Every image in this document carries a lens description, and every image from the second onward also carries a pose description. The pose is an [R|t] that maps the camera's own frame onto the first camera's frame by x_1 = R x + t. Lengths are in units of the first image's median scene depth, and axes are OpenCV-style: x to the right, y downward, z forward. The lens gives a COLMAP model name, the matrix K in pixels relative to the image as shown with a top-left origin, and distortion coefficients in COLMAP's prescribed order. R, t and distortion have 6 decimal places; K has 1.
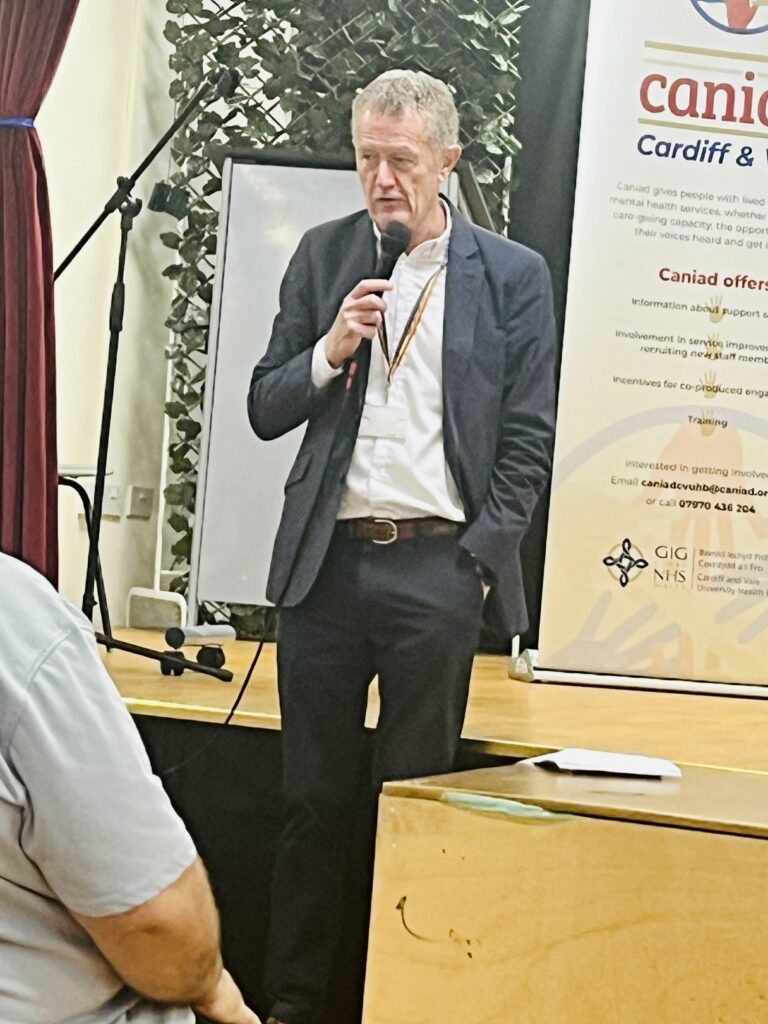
lens RADIAL K [[3632.4, 0, 384.0], [0, 3632.4, 512.0], [0, 0, 1]] dist [0.229998, -0.017870]
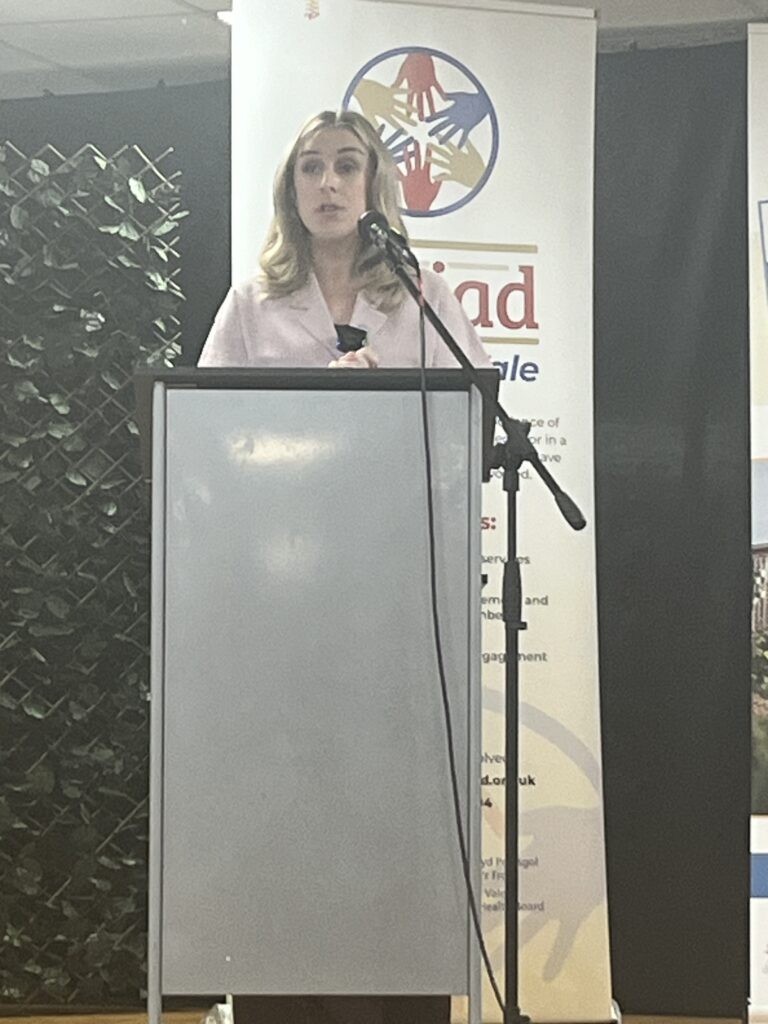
lens RADIAL K [[3913.2, 0, 384.0], [0, 3913.2, 512.0], [0, 0, 1]] dist [0.214403, -0.130019]
pose [[0.996318, -0.077982, 0.035615, 0.047353], [0.080581, 0.993648, -0.078556, 0.001330], [-0.029263, 0.081137, 0.996273, 0.126661]]
